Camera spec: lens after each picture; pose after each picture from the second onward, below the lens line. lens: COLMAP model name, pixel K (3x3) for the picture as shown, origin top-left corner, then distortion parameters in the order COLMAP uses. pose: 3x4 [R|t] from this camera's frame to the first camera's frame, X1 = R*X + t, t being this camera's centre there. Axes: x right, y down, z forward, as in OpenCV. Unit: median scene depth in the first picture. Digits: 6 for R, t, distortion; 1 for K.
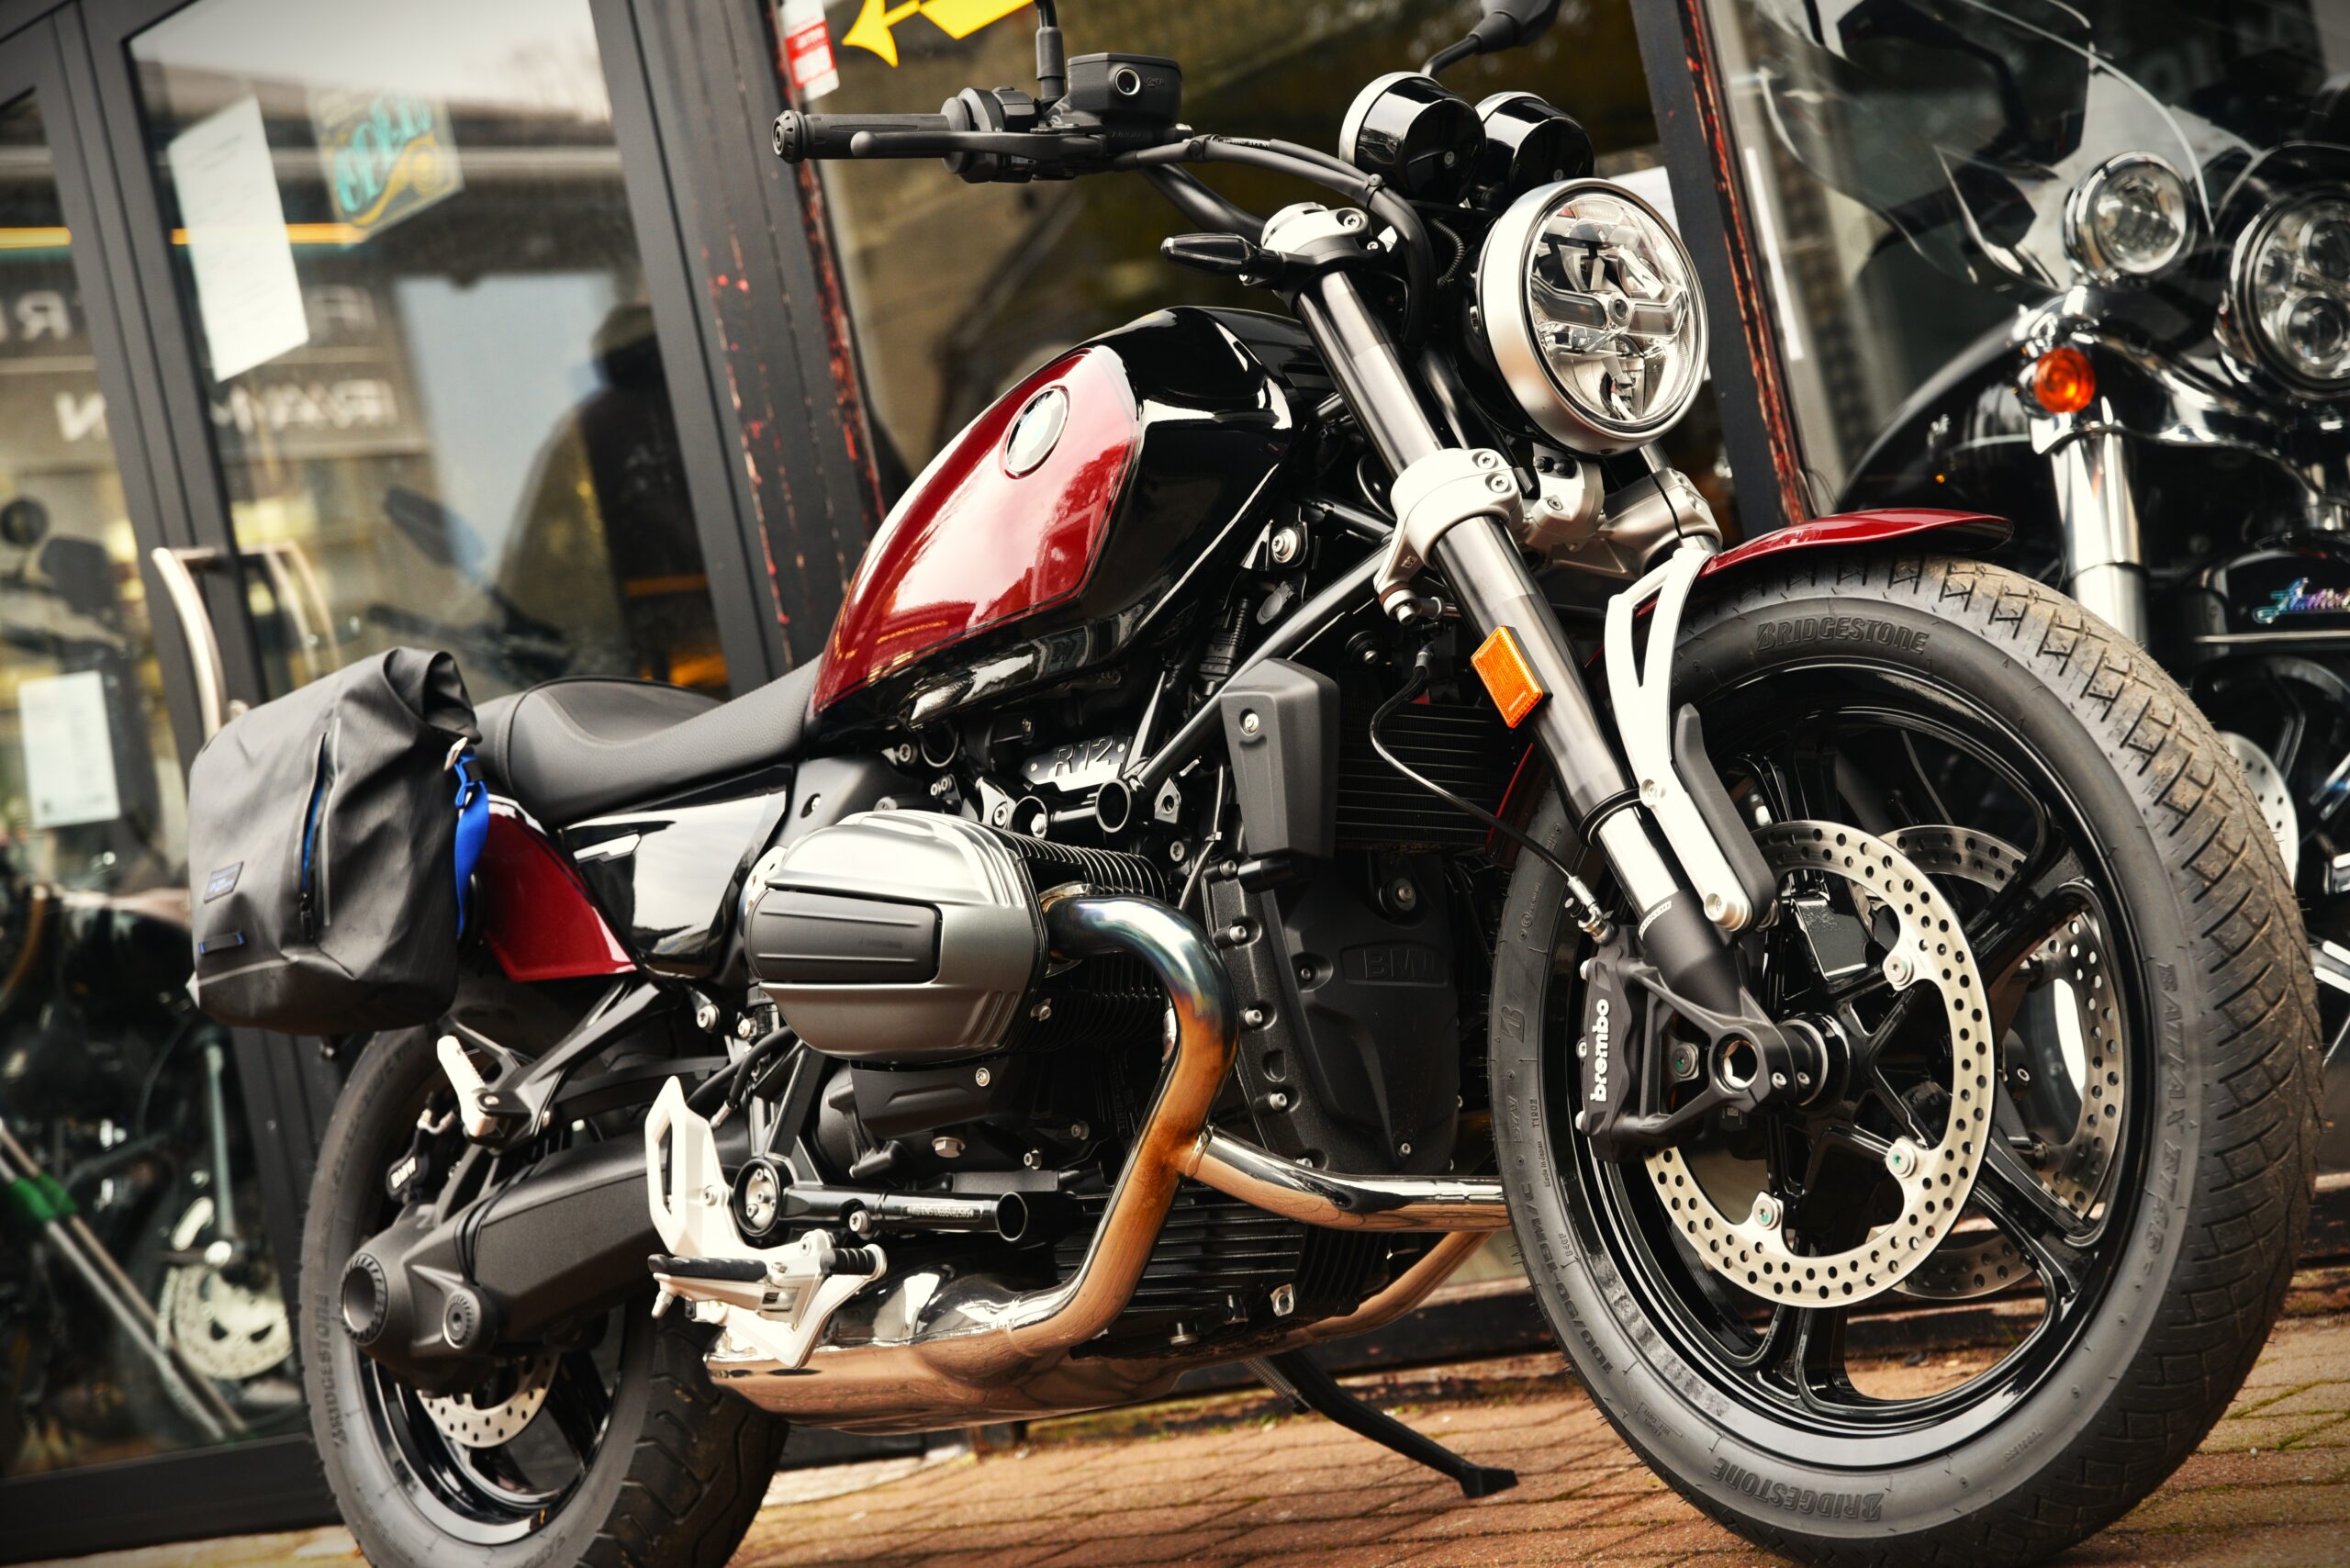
lens RADIAL K [[4603.1, 0, 1175.0], [0, 4603.1, 784.0], [0, 0, 1]] dist [0.227457, -0.469131]
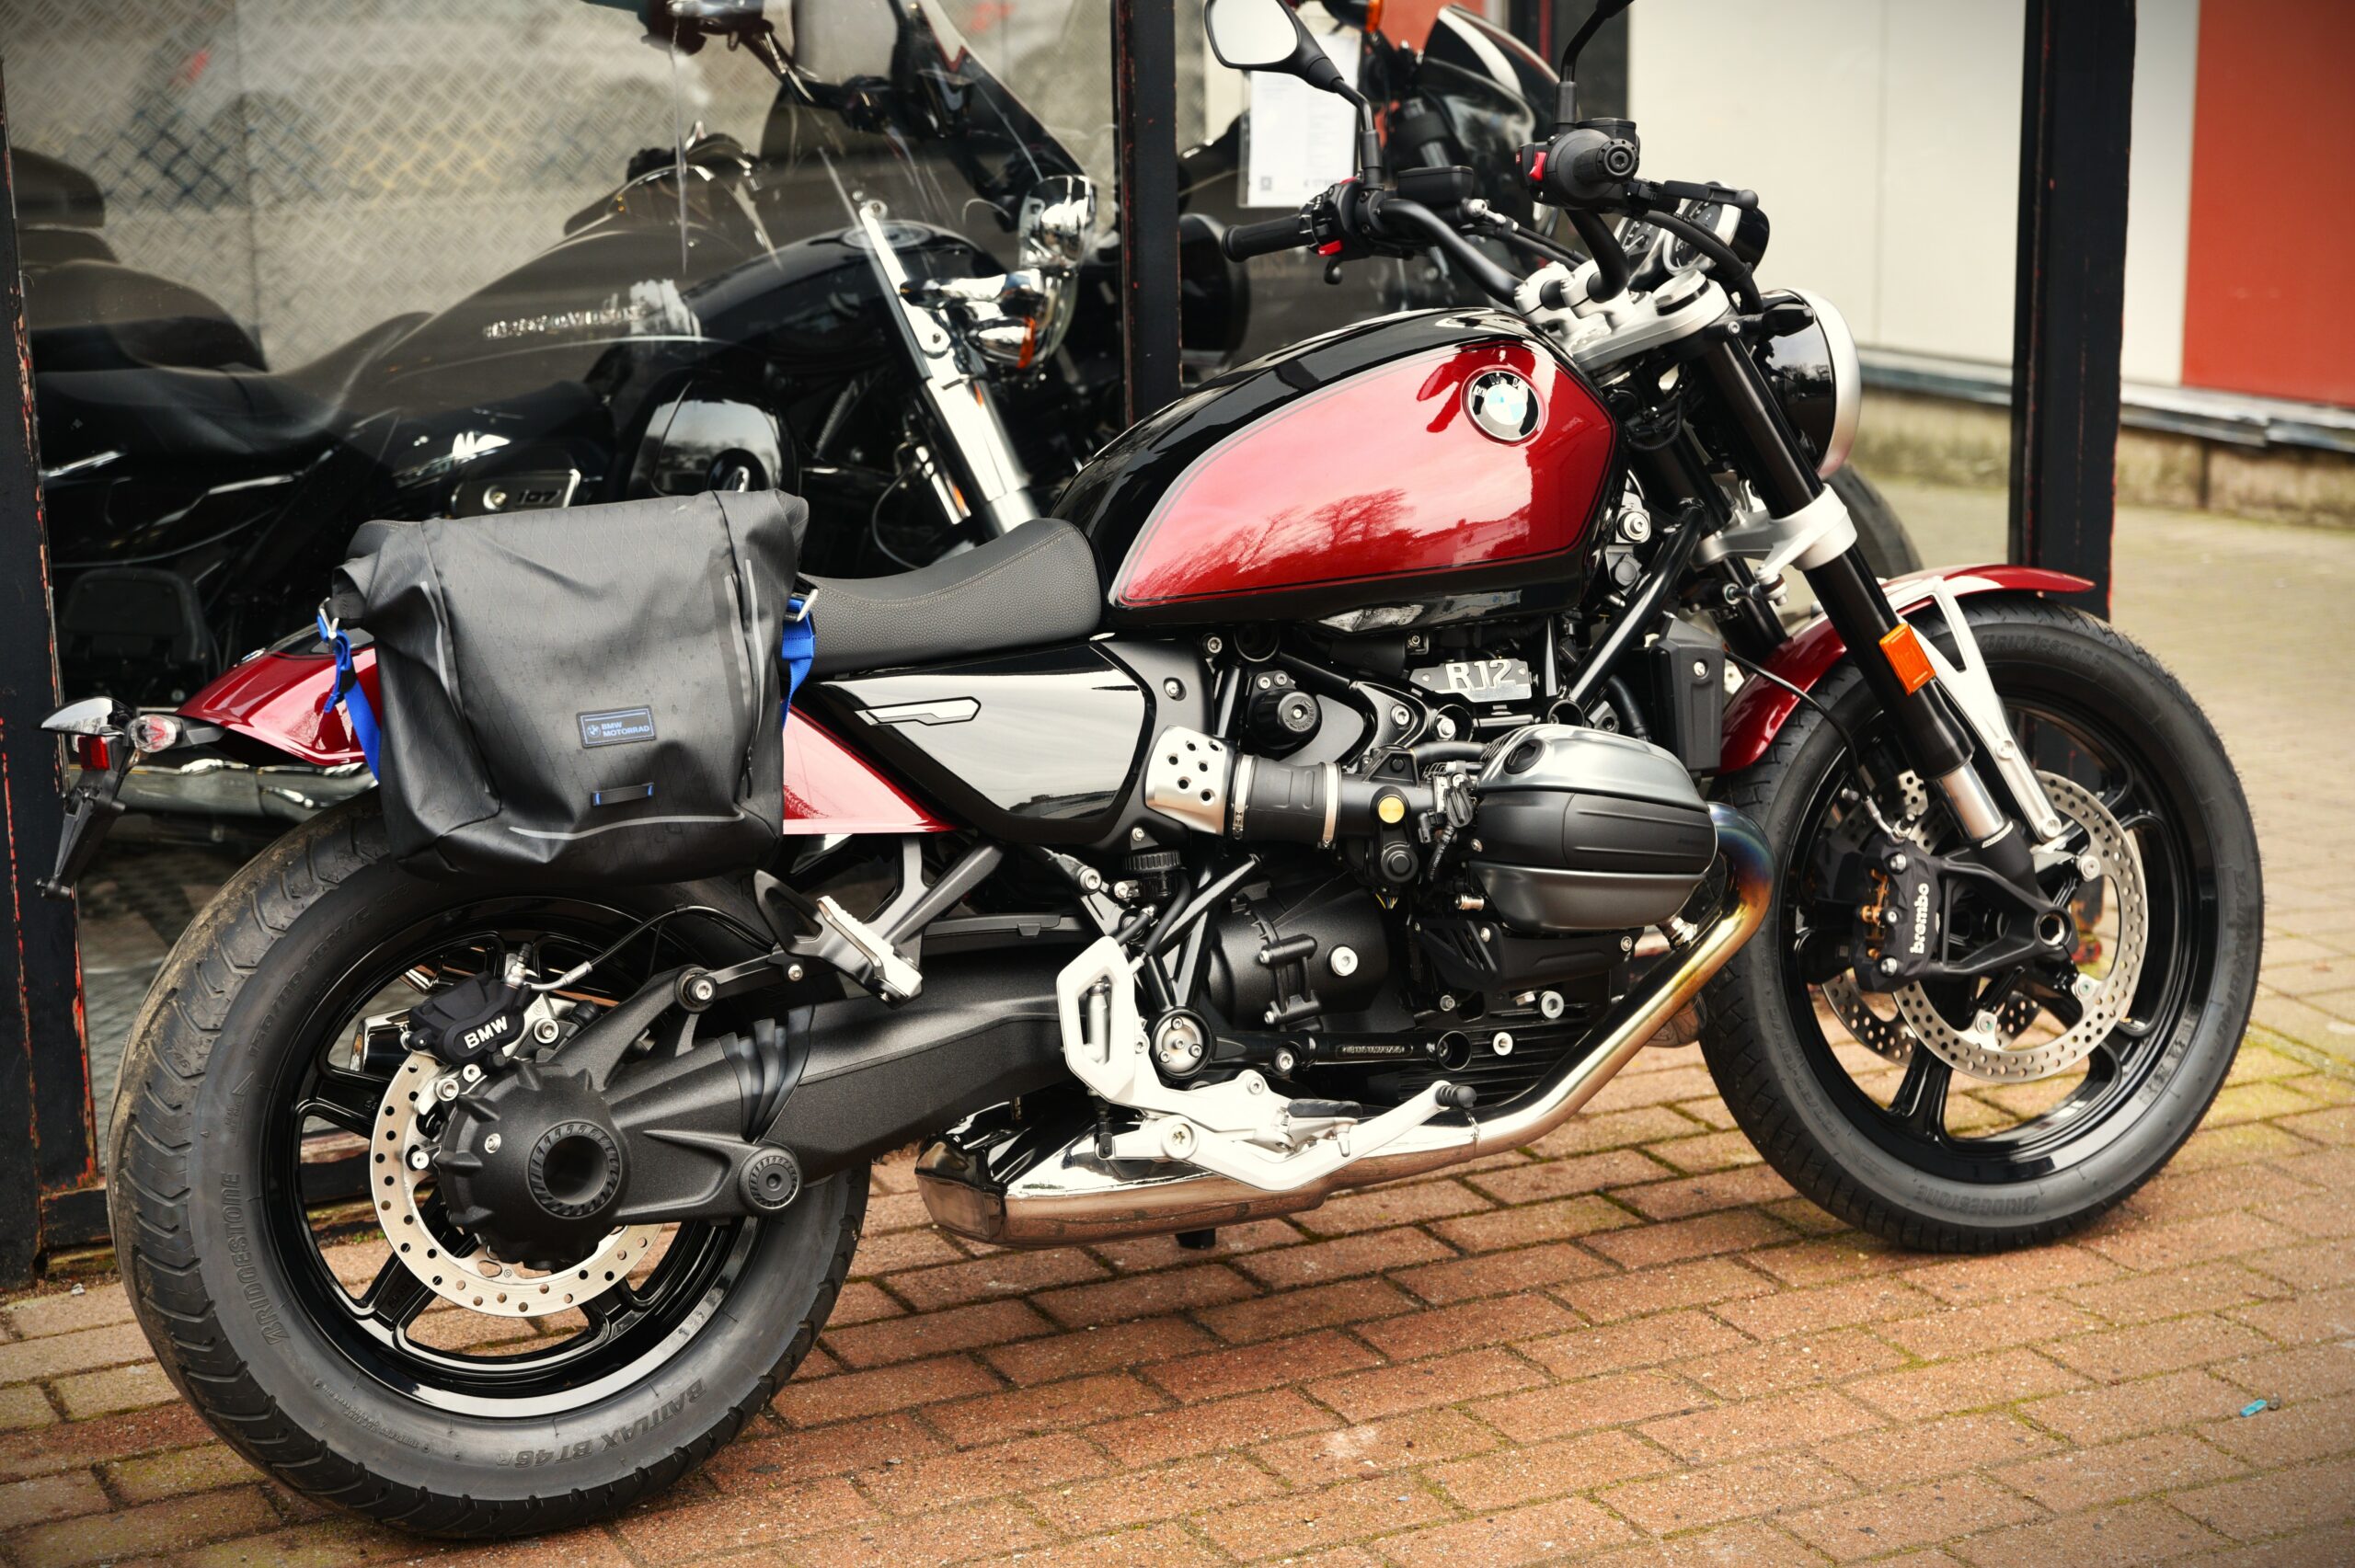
lens RADIAL K [[4164.0, 0, 1177.5], [0, 4164.0, 784.0], [0, 0, 1]] dist [0.018778, 0.032712]
pose [[0.272074, -0.000278, 0.962276, -1.245595], [-0.089071, 0.995700, 0.025471, 0.002493], [-0.958145, -0.092641, 0.270879, 0.871774]]
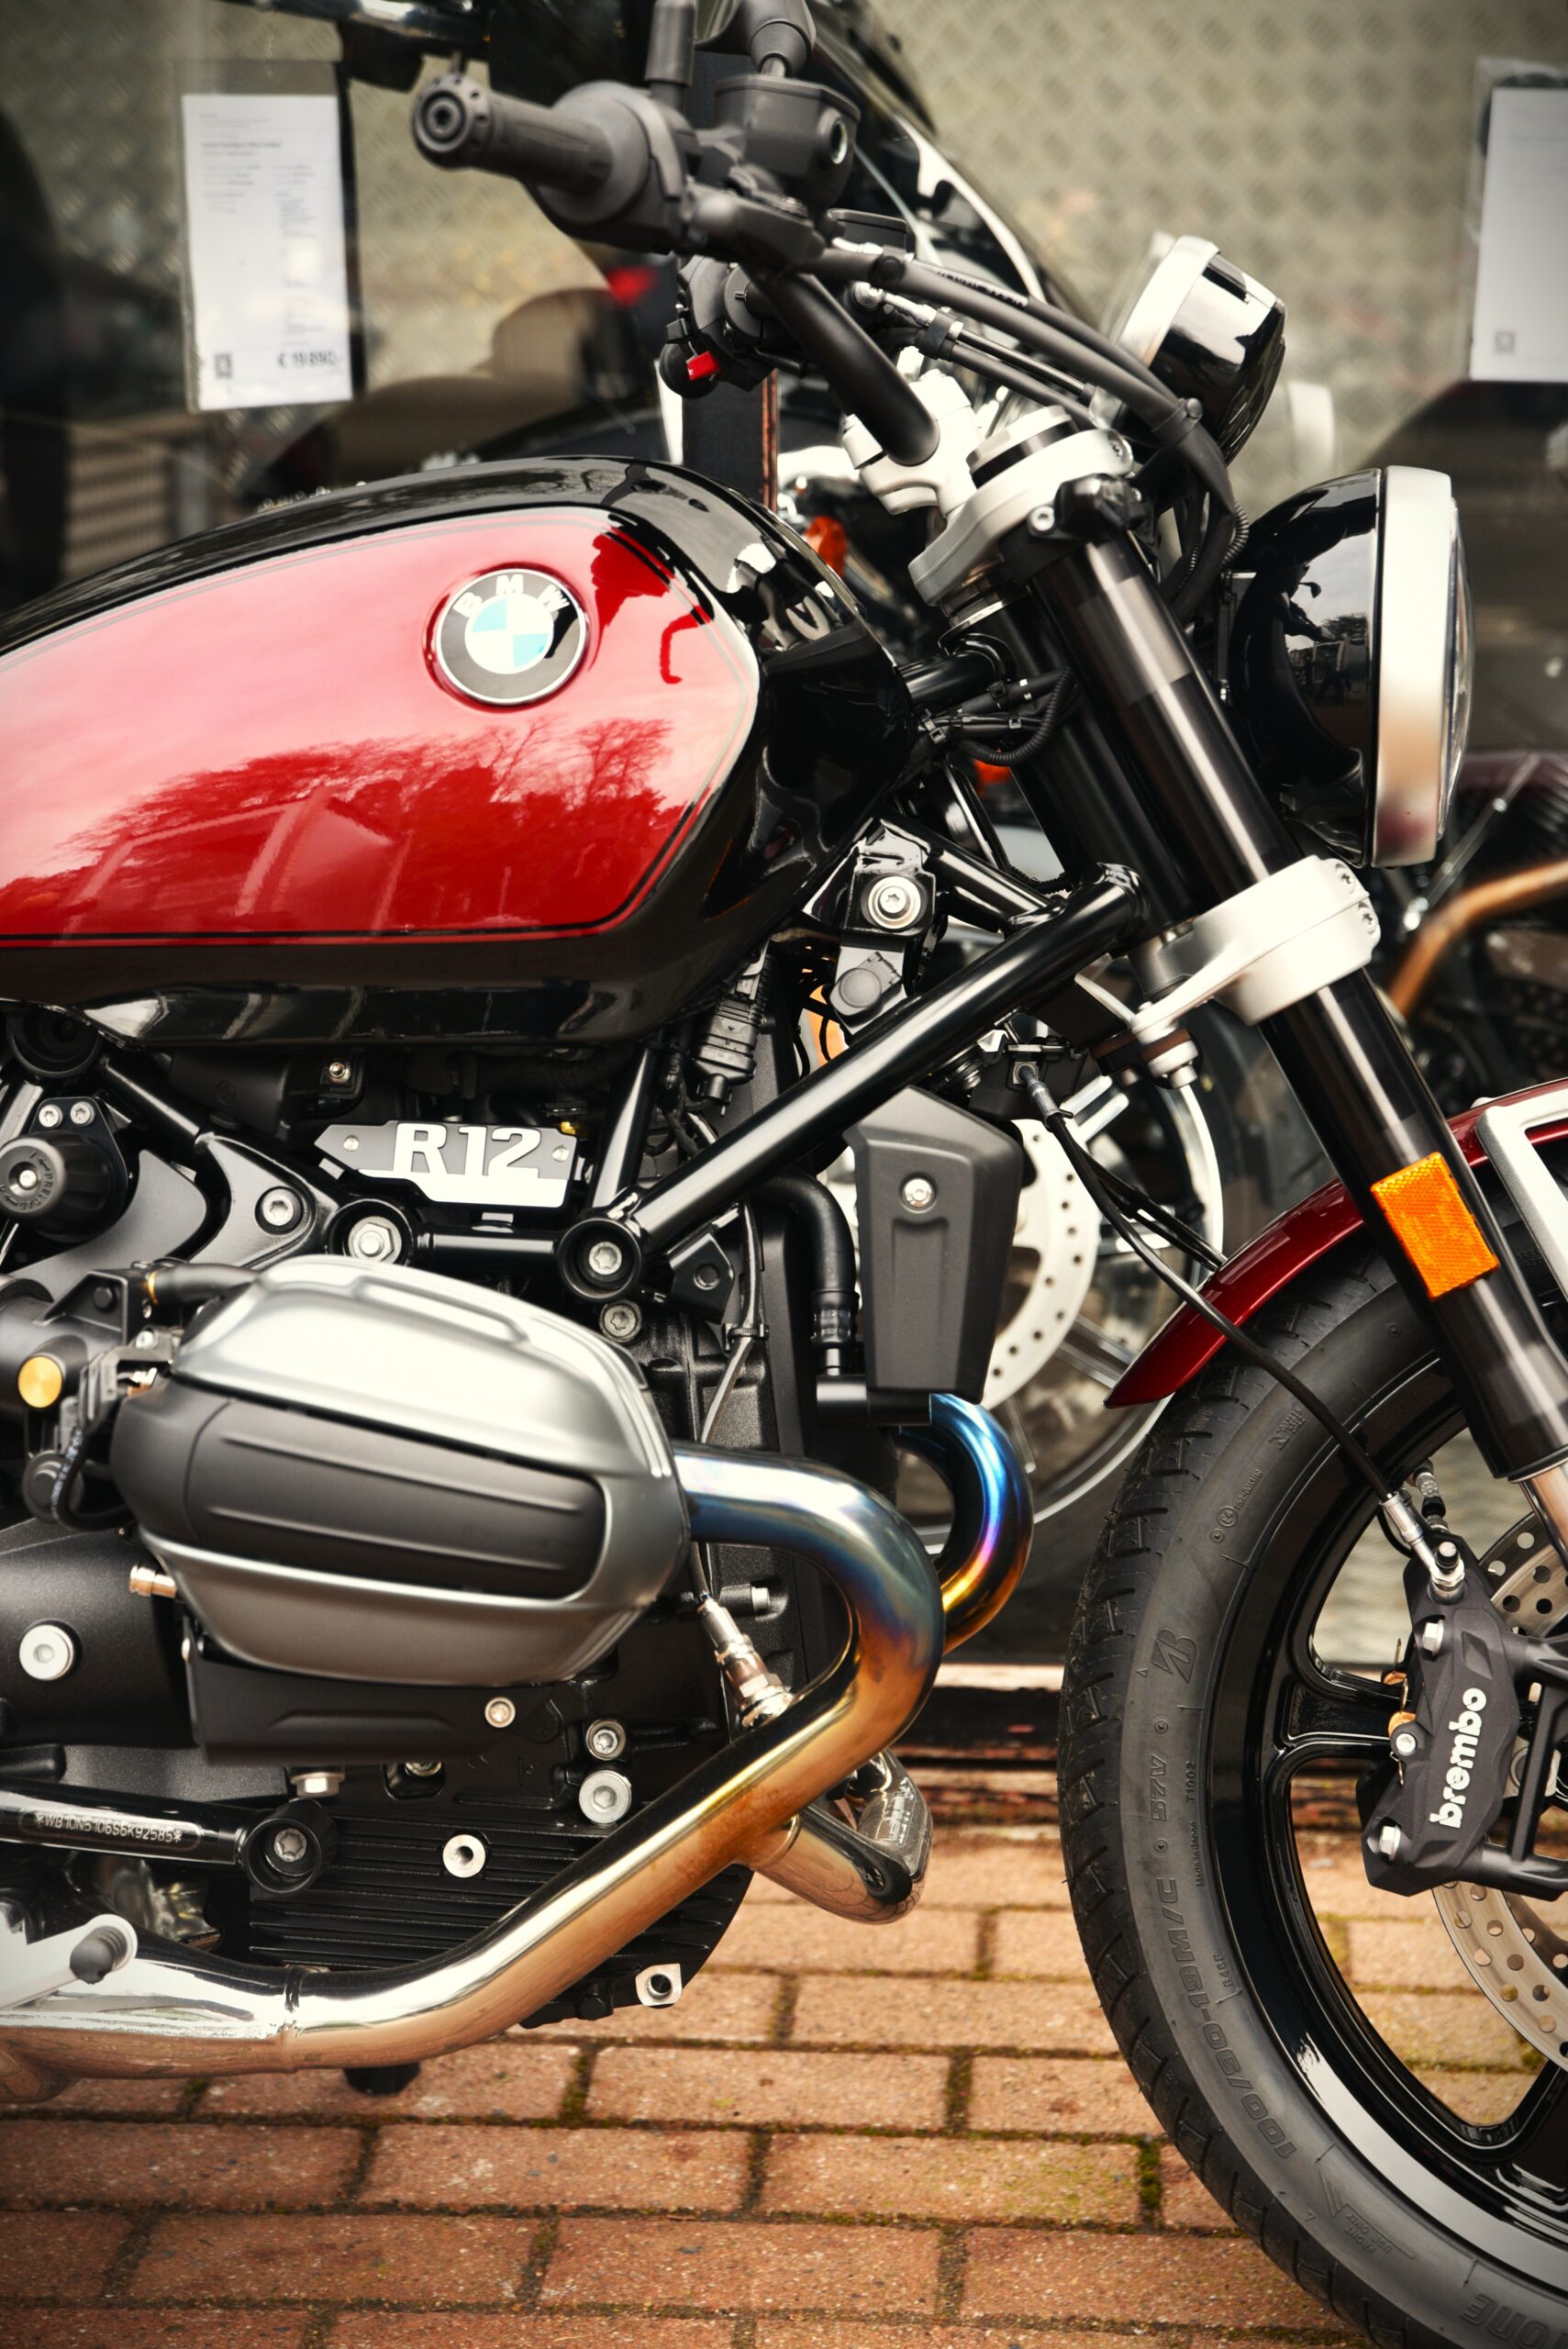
lens RADIAL K [[4600.8, 0, 784.0], [0, 4600.8, 1174.5], [0, 0, 1]] dist [0.227457, -0.469131]
pose [[0.685990, 0.059453, 0.725178, -0.509988], [-0.185752, 0.977941, 0.095539, -0.080664], [-0.703501, -0.200242, 0.681901, 0.599549]]
